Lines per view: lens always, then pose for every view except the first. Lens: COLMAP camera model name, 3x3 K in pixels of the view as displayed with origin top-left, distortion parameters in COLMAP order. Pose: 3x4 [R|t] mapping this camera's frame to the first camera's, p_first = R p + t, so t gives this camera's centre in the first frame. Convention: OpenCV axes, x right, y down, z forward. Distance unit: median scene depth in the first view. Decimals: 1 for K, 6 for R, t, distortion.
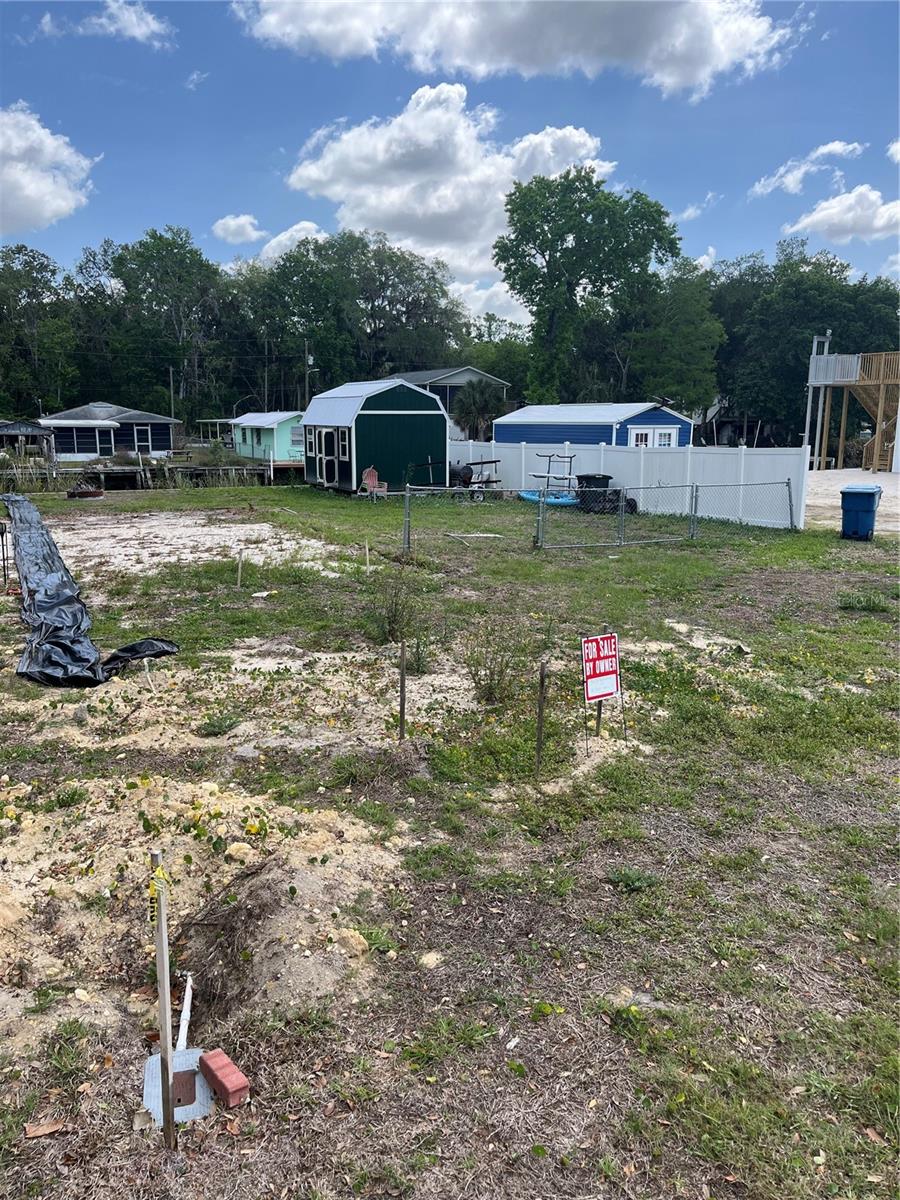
lens RADIAL K [[910.6, 0, 437.3], [0, 910.6, 617.0], [0, 0, 1]] dist [0.058459, -0.109116]
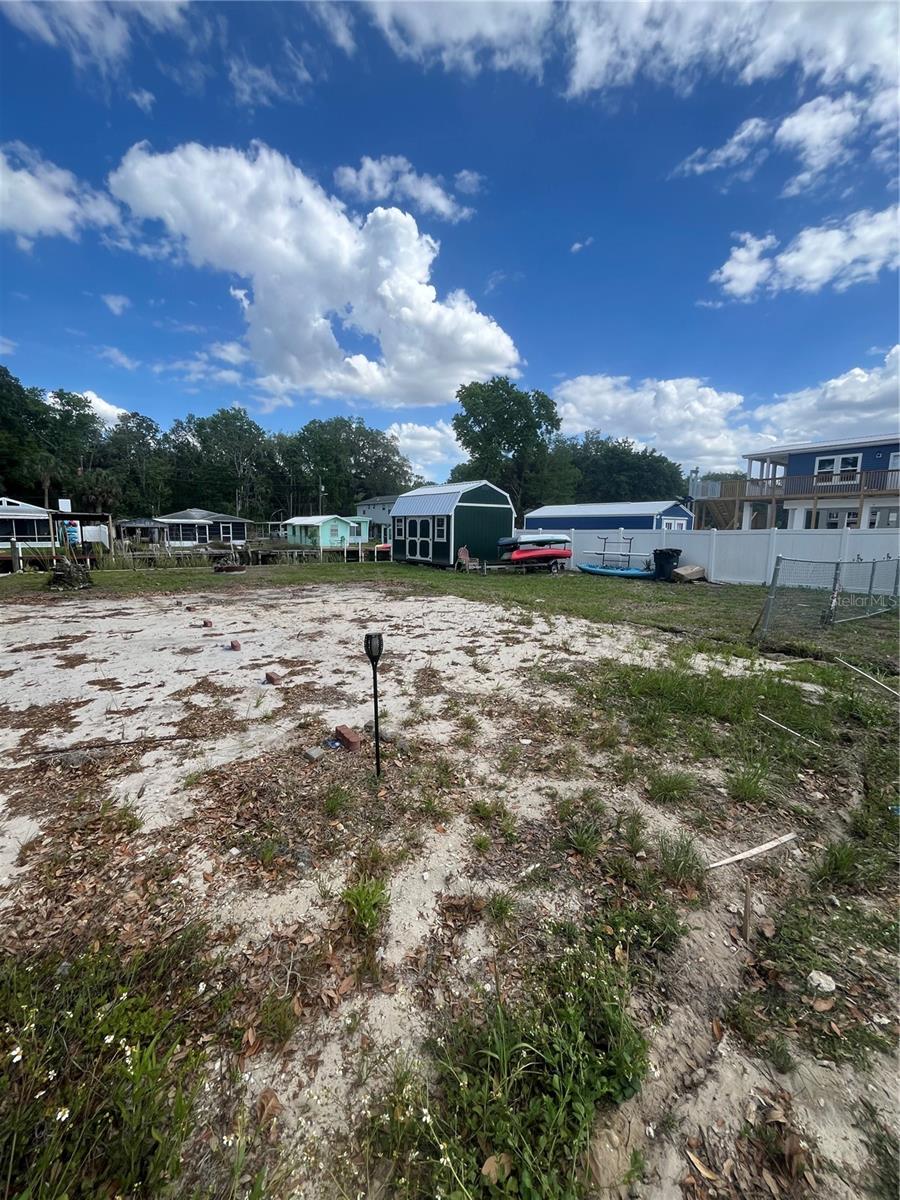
lens RADIAL K [[485.8, 0, 445.6], [0, 485.8, 602.1], [0, 0, 1]] dist [-0.001529, -0.001027]
pose [[0.986091, -0.014220, 0.165599, -0.116322], [0.024634, 0.997833, -0.061004, -0.025180], [-0.164373, 0.064235, 0.984305, 0.185995]]
